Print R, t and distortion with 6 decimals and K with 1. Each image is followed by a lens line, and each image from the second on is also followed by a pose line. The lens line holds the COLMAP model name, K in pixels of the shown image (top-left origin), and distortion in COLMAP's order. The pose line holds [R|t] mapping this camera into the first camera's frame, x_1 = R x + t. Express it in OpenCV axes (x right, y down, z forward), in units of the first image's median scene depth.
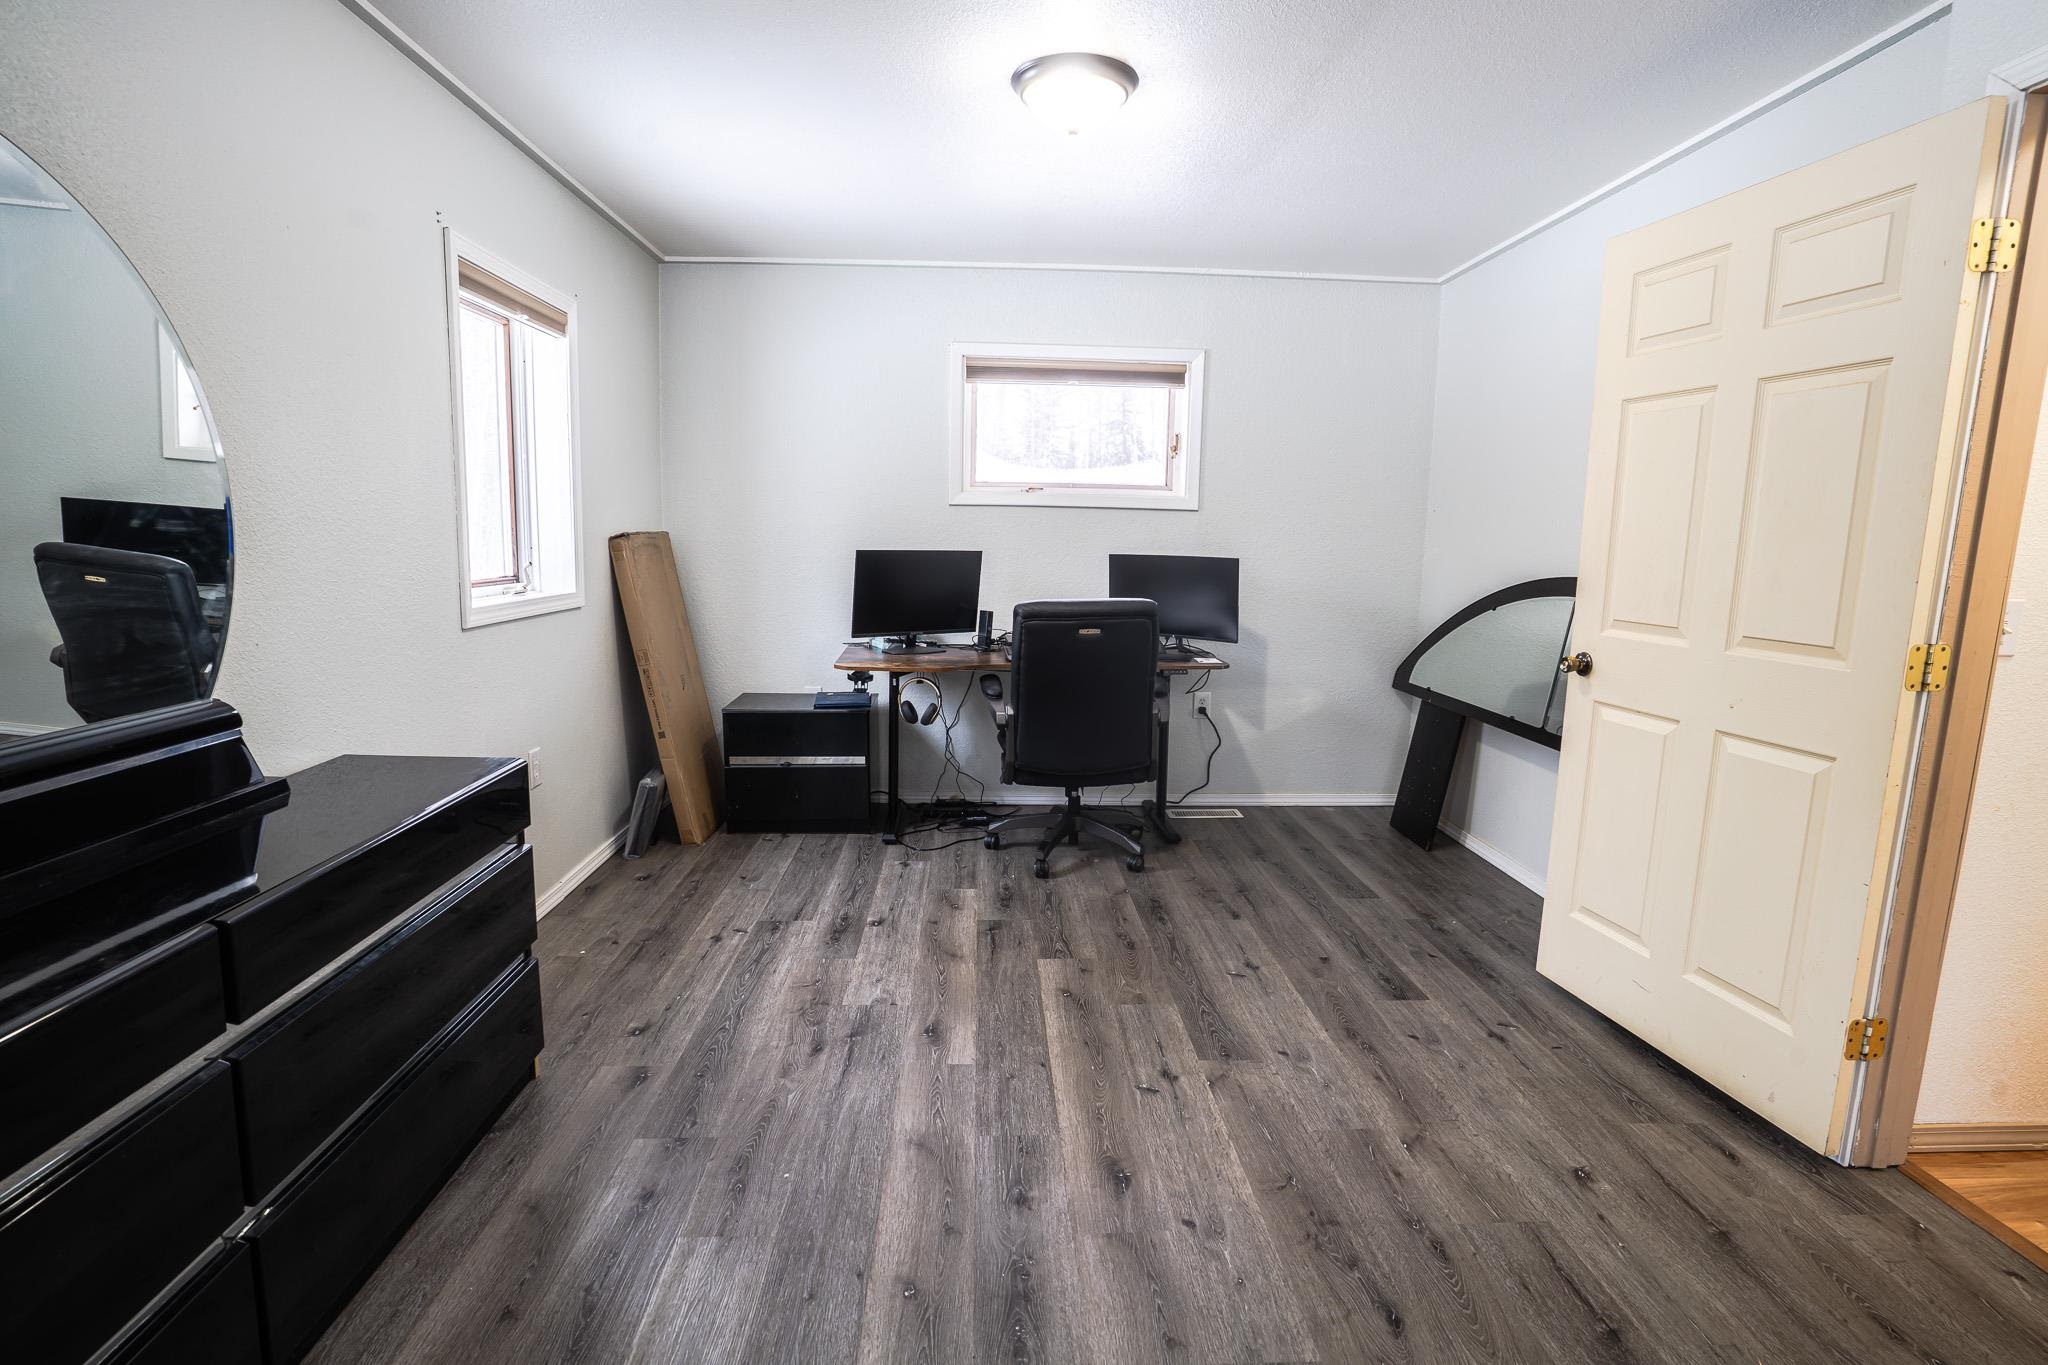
lens RADIAL K [[1019.1, 0, 1024.8], [0, 1019.1, 692.6], [0, 0, 1]] dist [-0.037512, 0.010243]
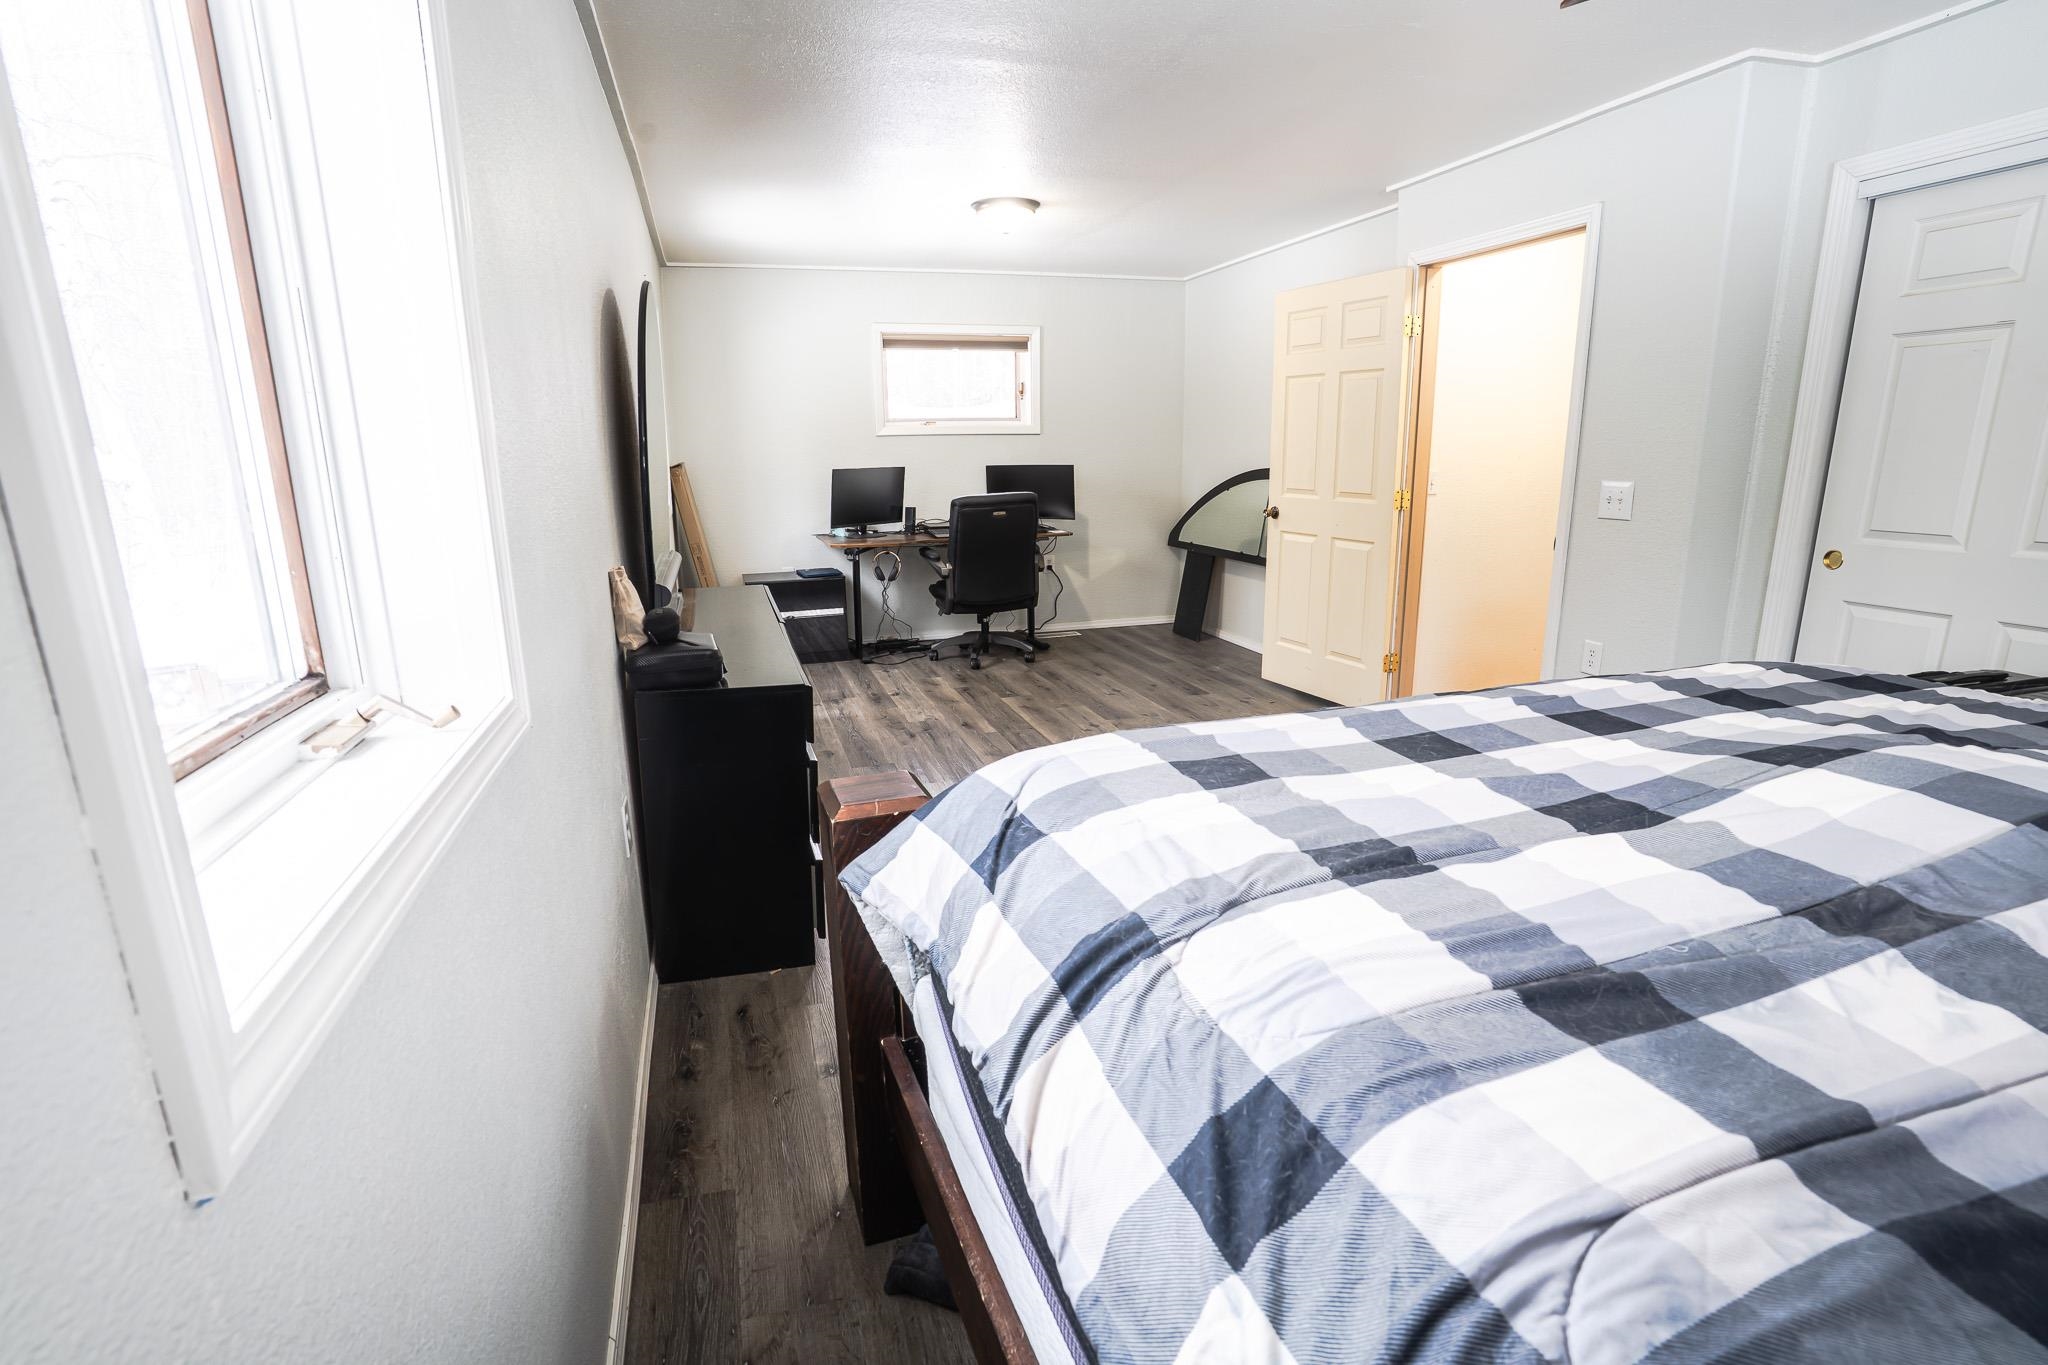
lens RADIAL K [[1019.1, 0, 1021.9], [0, 1019.1, 682.8], [0, 0, 1]] dist [-0.037512, 0.010243]
pose [[0.968686, -0.086040, 0.232905, -0.264708], [0.068364, 0.994207, 0.082945, 0.067057], [-0.238692, -0.064425, 0.968956, -0.528728]]
